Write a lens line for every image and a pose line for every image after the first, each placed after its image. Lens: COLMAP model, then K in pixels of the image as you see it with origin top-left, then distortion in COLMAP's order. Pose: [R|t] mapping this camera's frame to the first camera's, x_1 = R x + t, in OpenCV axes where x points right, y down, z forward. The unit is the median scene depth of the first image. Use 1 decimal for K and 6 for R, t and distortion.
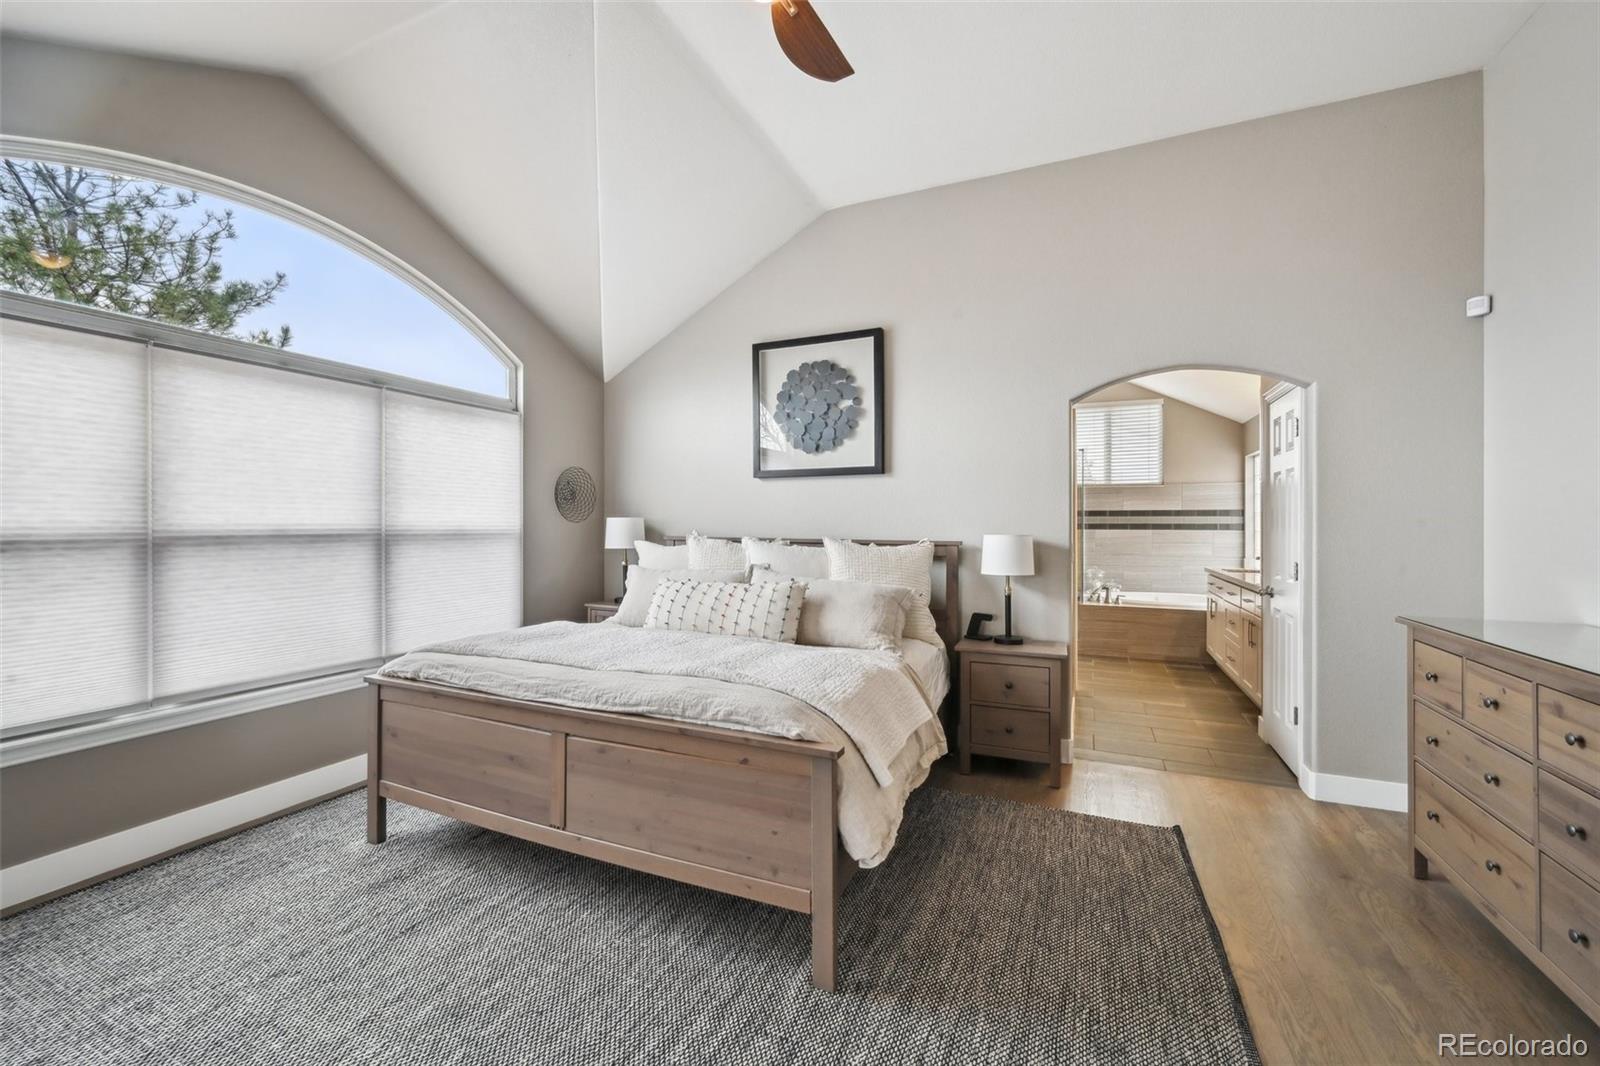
lens RADIAL K [[642.9, 0, 796.3], [0, 642.9, 518.5], [0, 0, 1]] dist [0.000253, -0.000056]
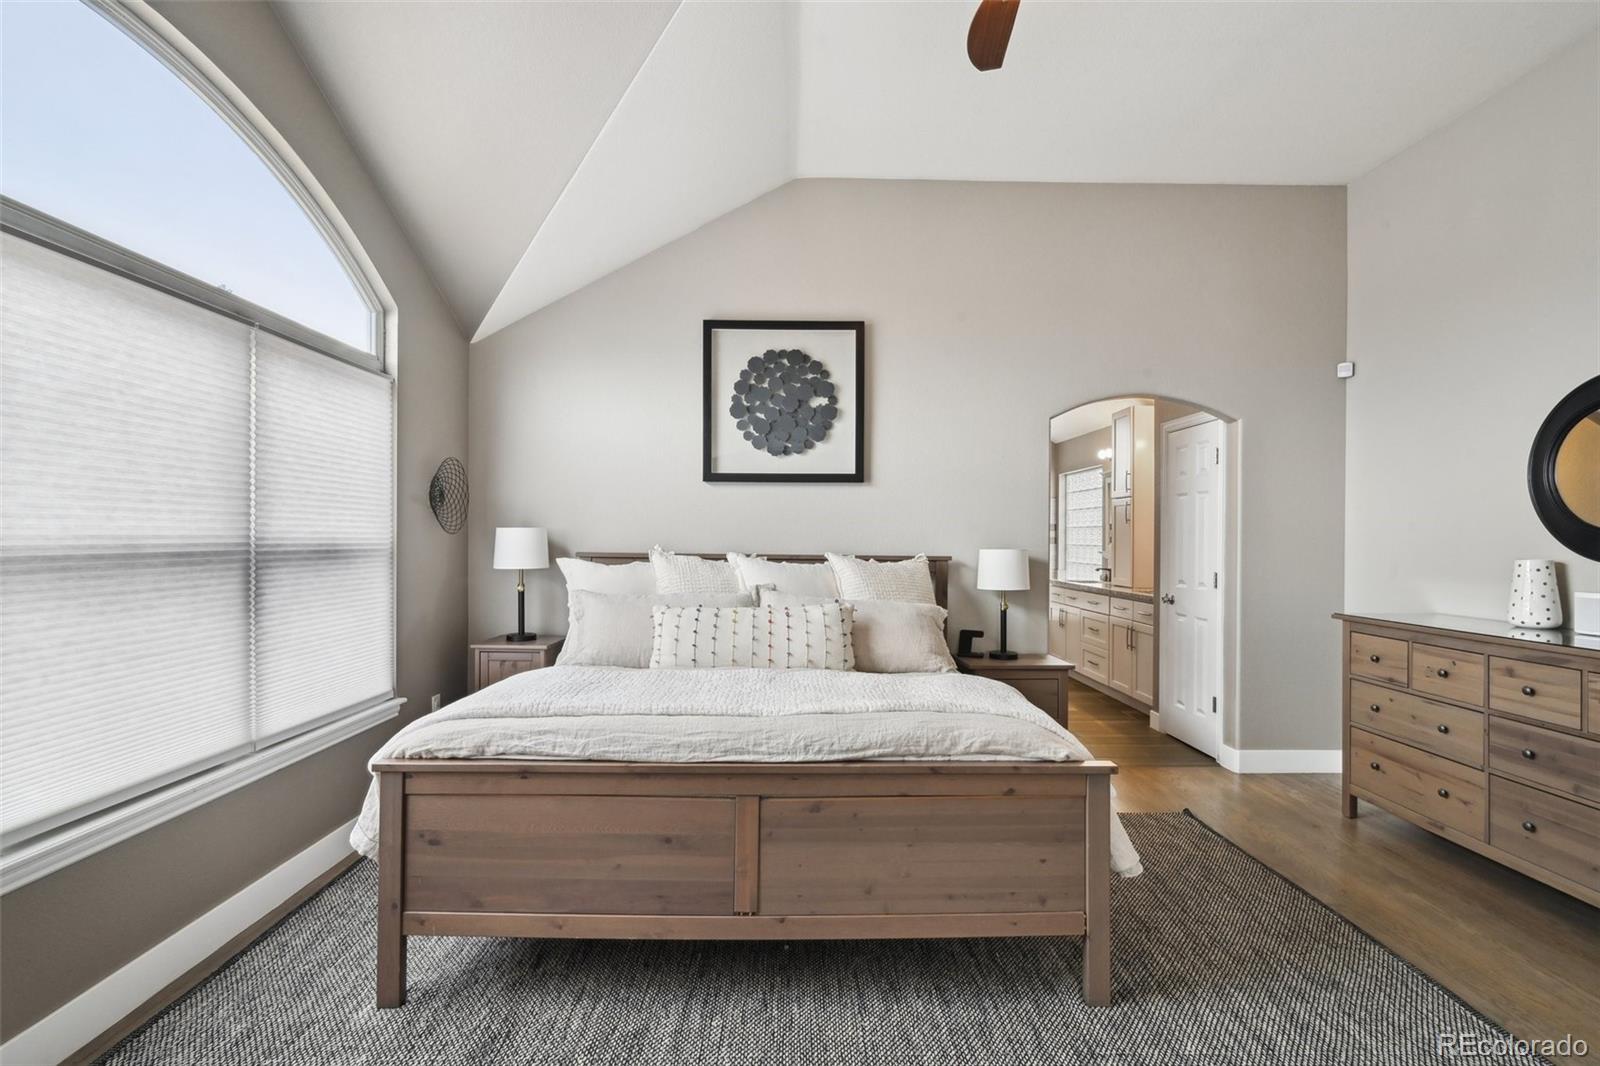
lens RADIAL K [[765.2, 0, 800.0], [0, 765.2, 533.0], [0, 0, 1]] dist [0.000059, -0.000153]
pose [[0.904538, 0.006005, 0.426350, -0.560101], [-0.008391, 0.999958, 0.003719, -0.002015], [-0.426310, -0.006942, 0.904550, 0.080703]]
